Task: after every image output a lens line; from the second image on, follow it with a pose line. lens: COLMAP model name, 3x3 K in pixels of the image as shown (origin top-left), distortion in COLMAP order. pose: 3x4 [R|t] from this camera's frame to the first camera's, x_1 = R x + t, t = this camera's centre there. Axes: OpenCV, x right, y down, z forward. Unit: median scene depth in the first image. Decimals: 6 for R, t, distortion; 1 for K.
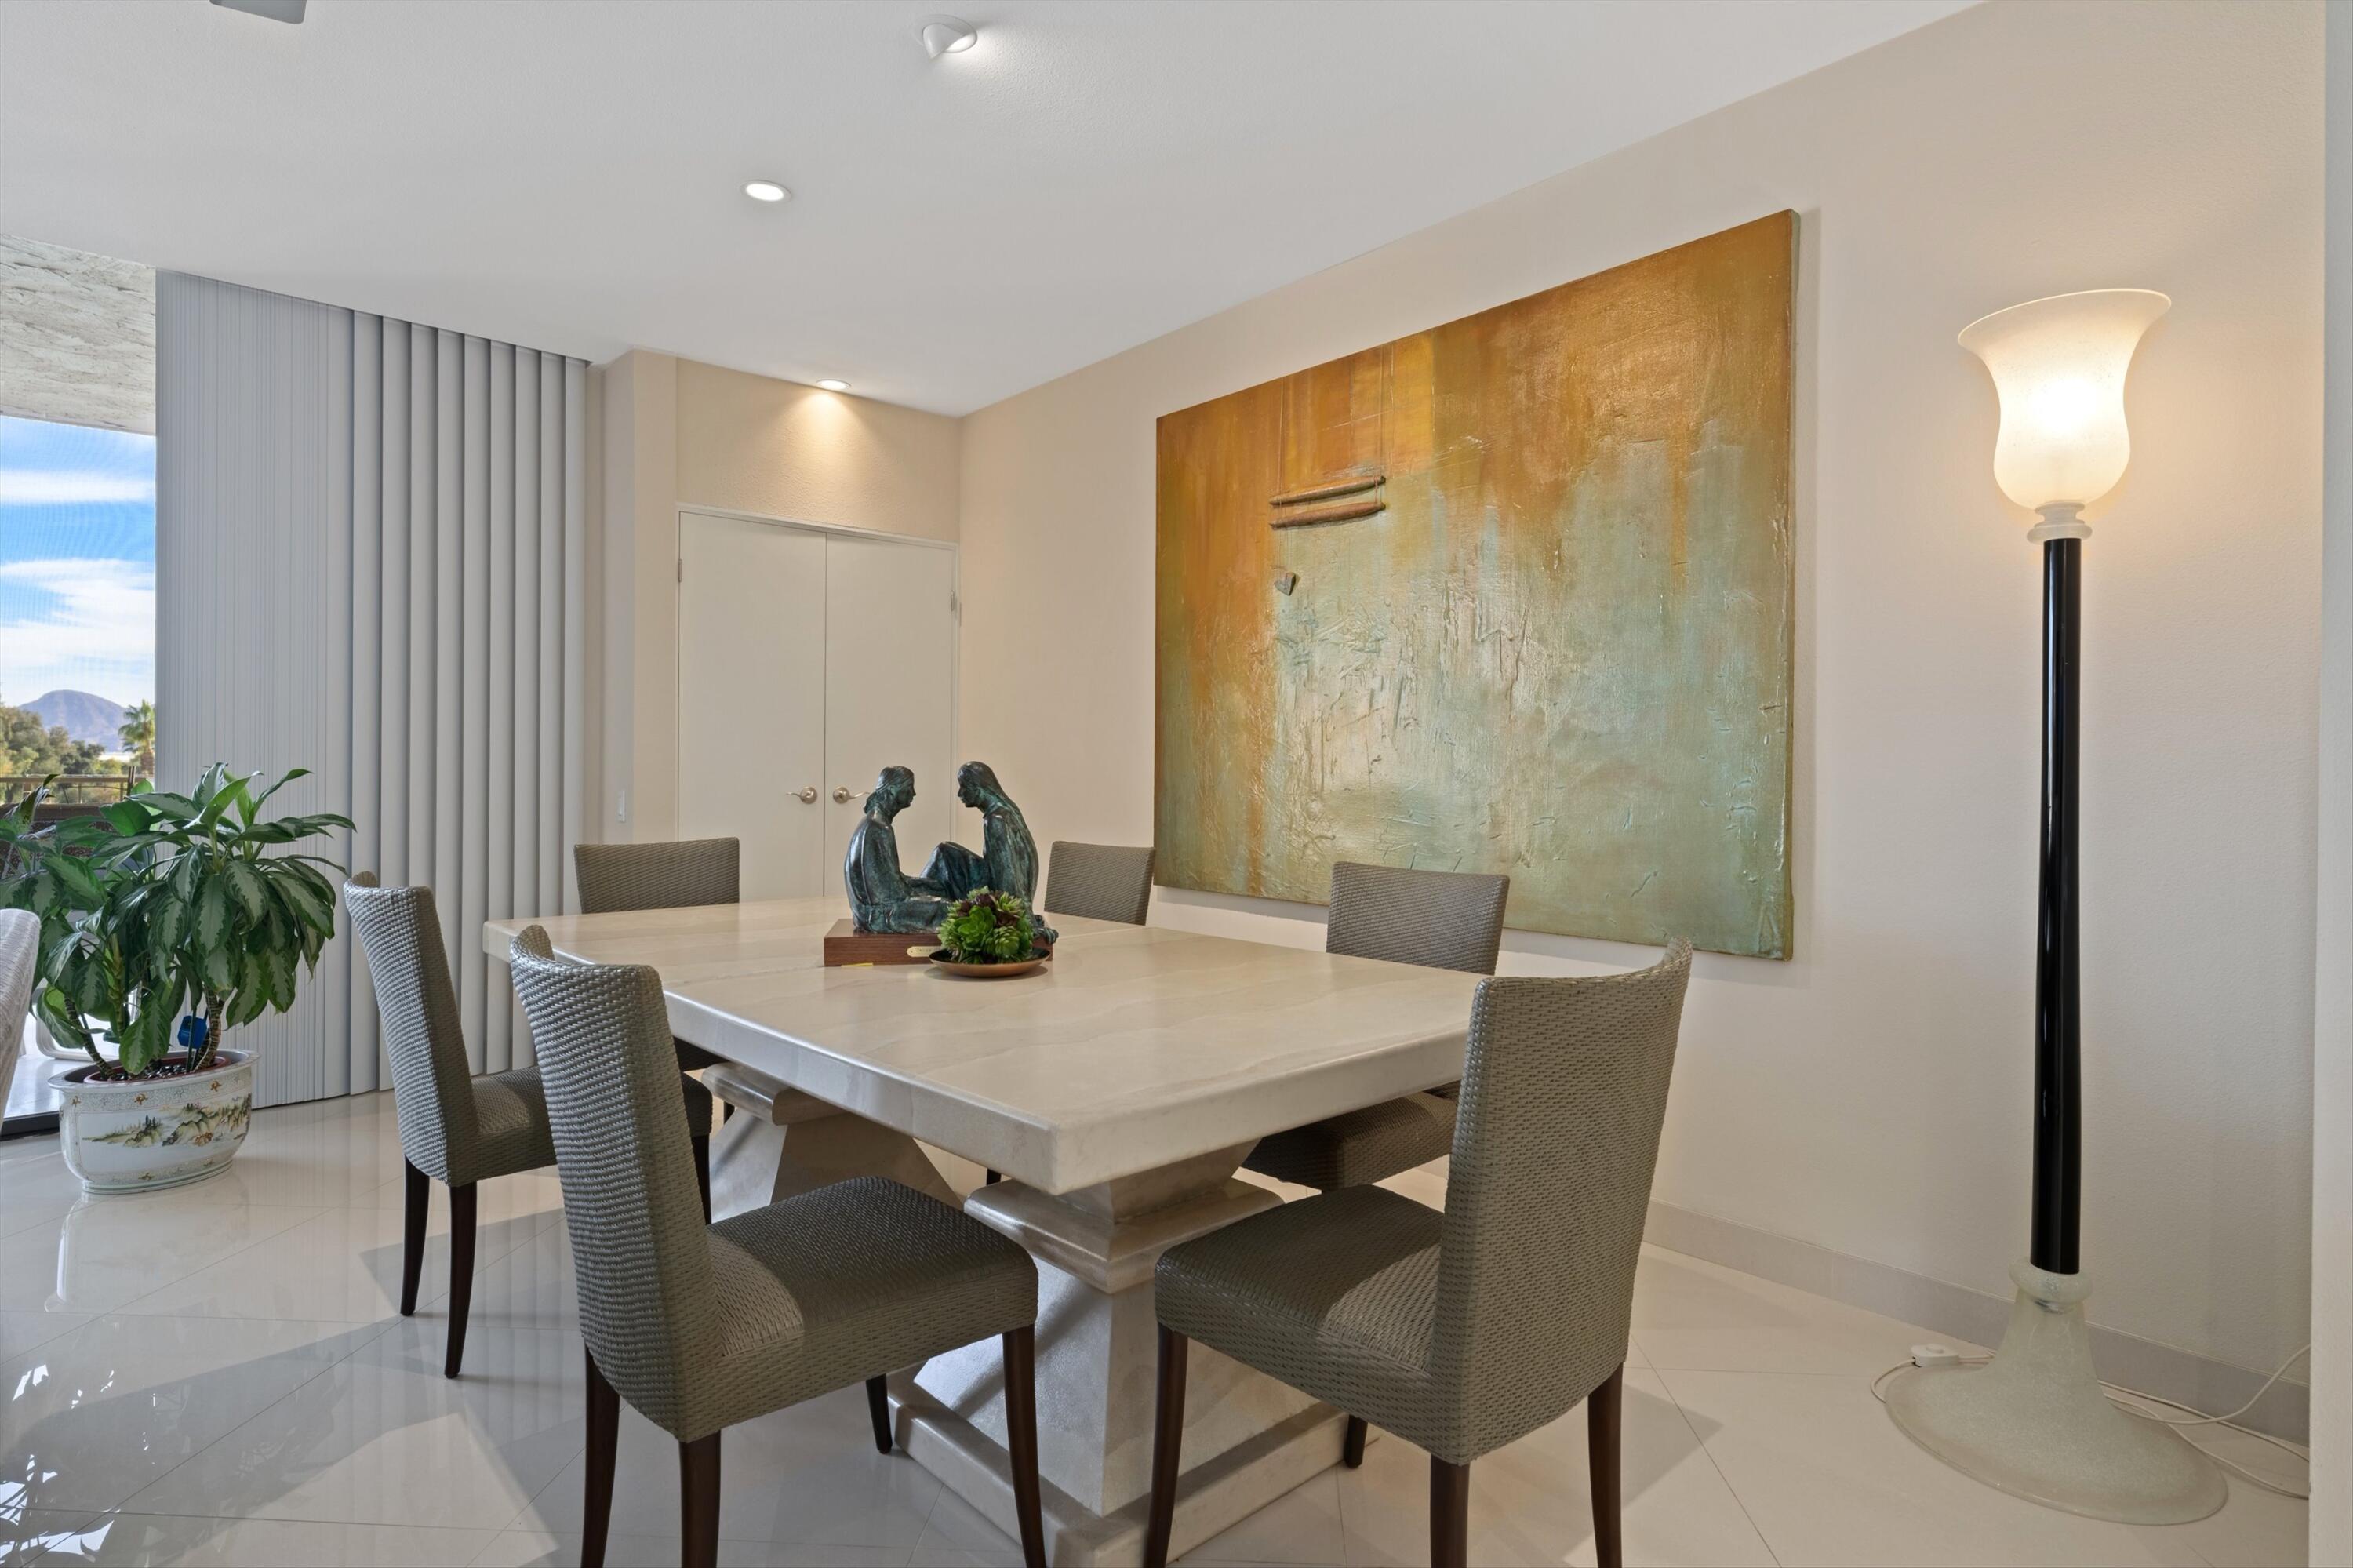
lens RADIAL K [[1150.6, 0, 1184.7], [0, 1150.6, 769.7], [0, 0, 1]] dist [0.003311, -0.000013]
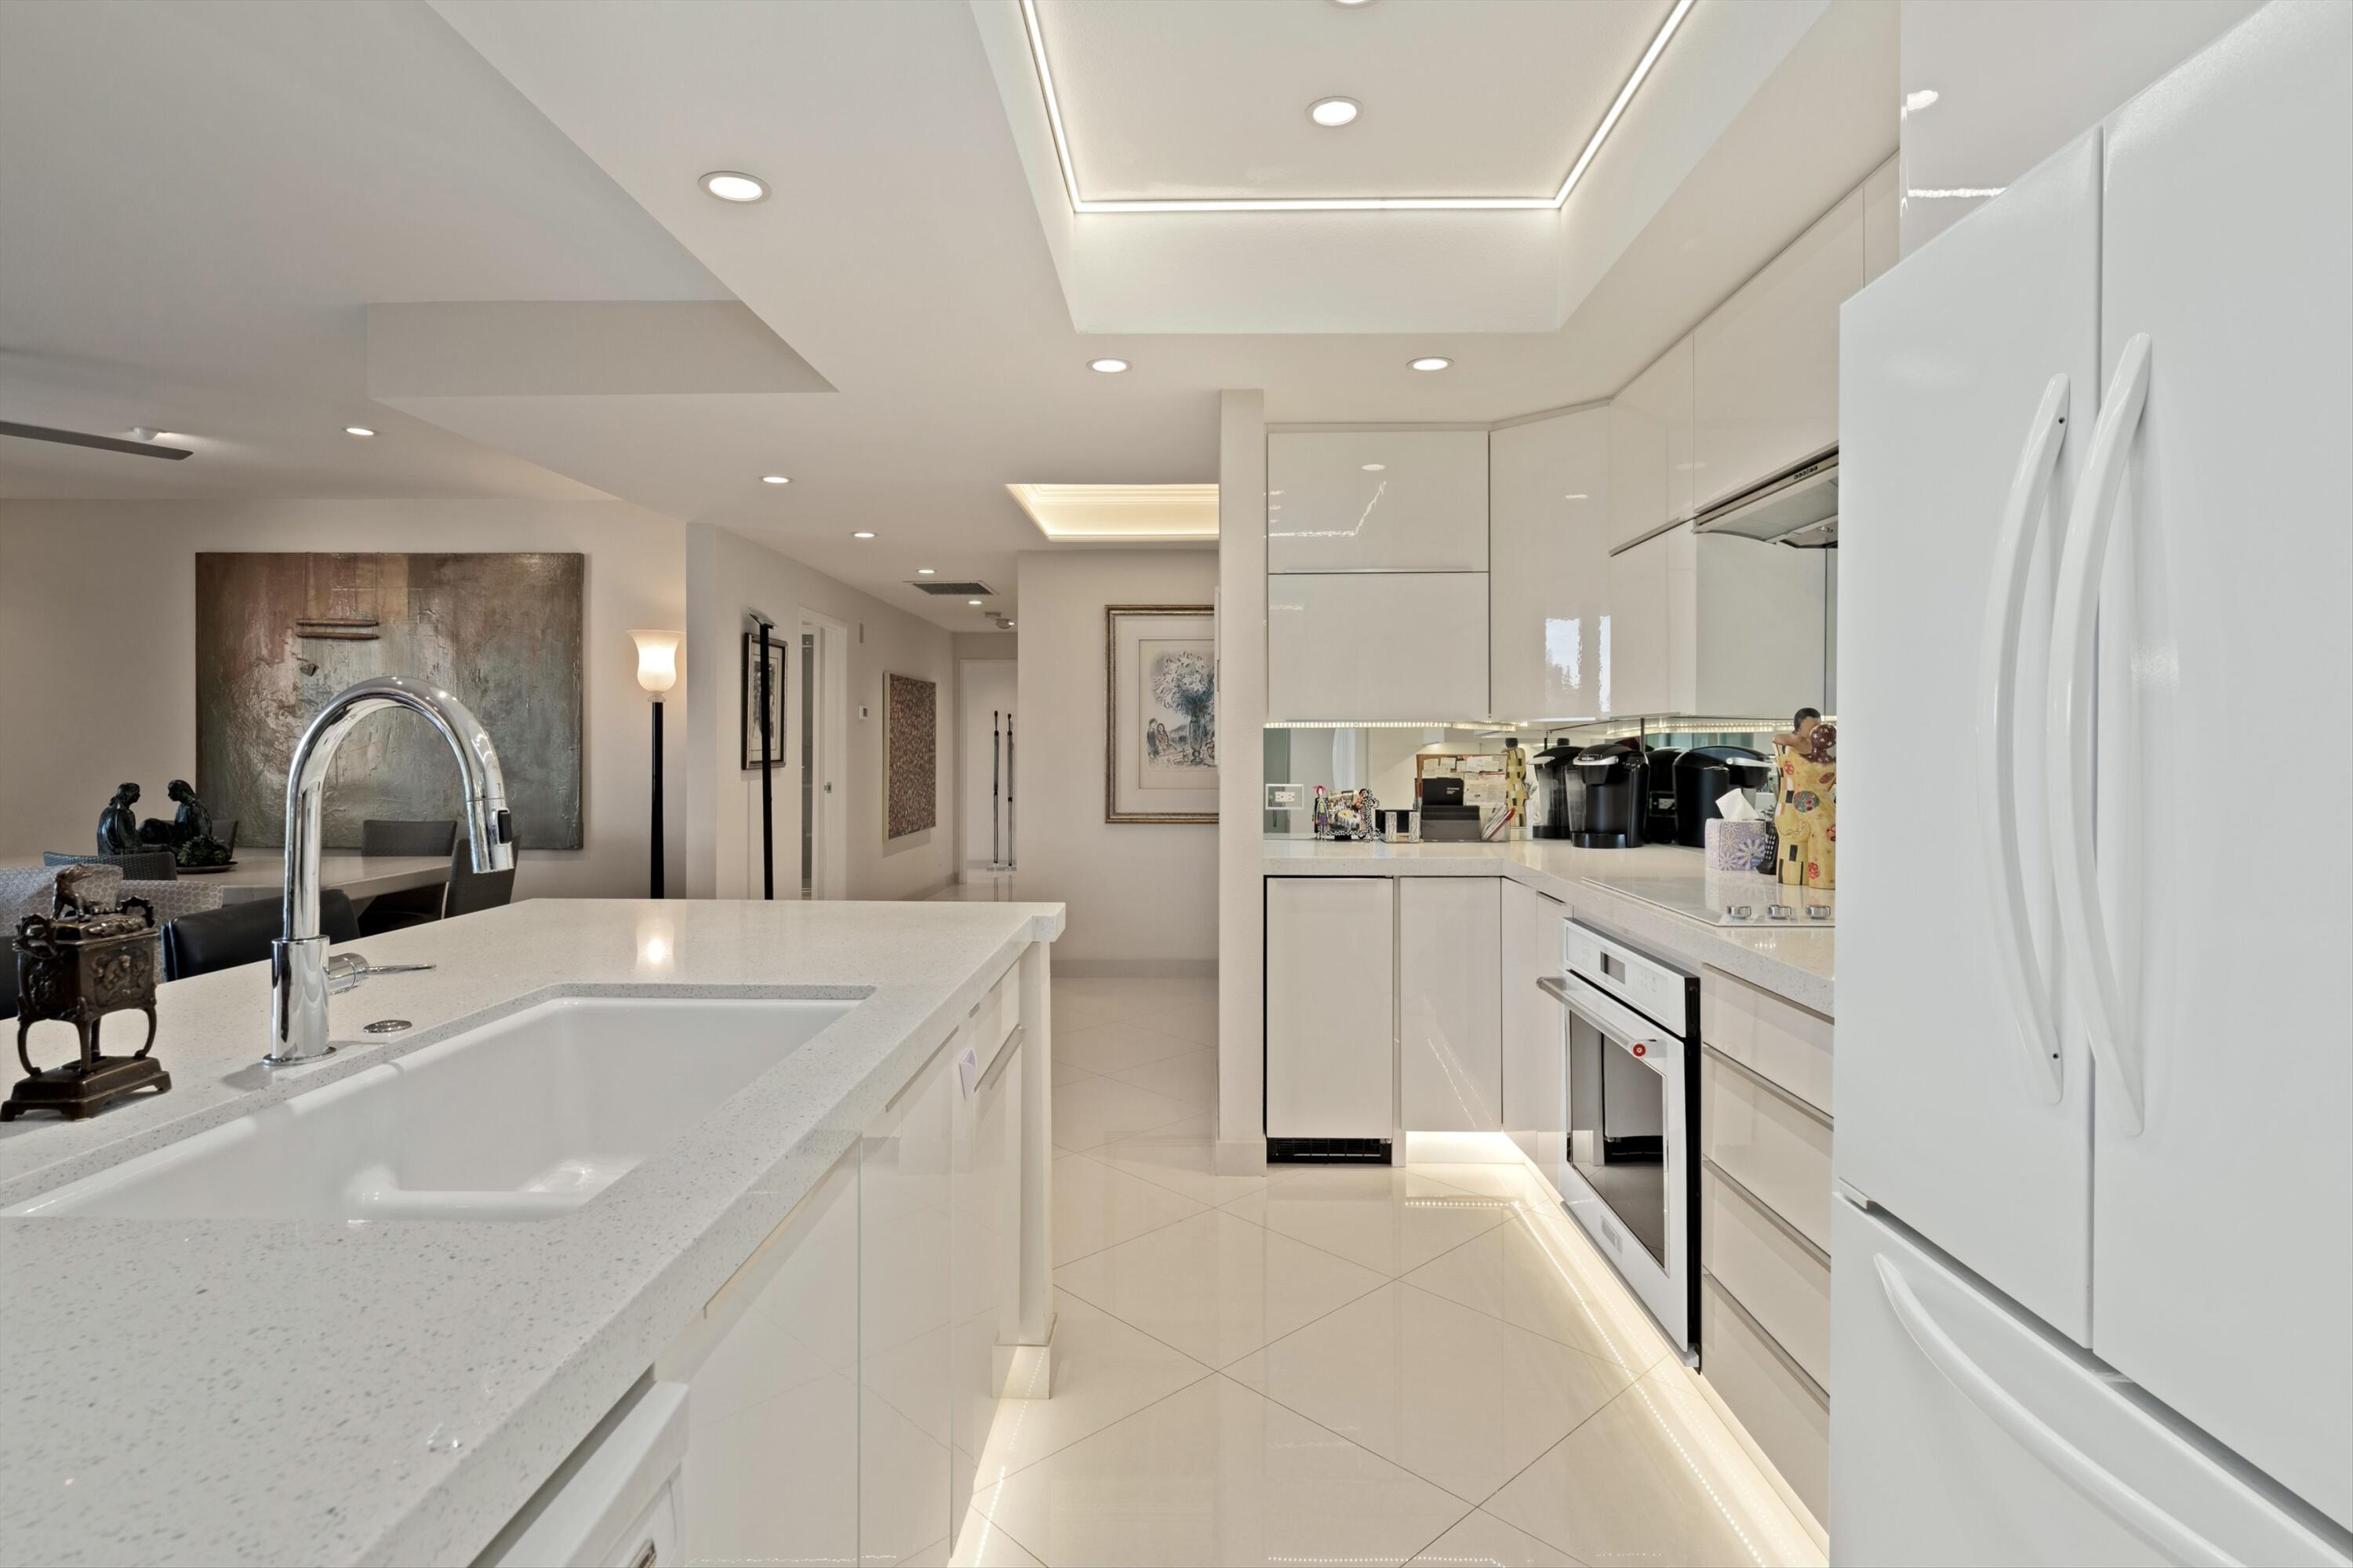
lens RADIAL K [[1150.6, 0, 1184.7], [0, 1150.6, 769.7], [0, 0, 1]] dist [0.003311, -0.000013]
pose [[0.649871, -0.015794, 0.759880, -0.528645], [-0.003339, 0.999715, 0.023634, -0.072571], [-0.760037, -0.017897, 0.649633, -1.623674]]
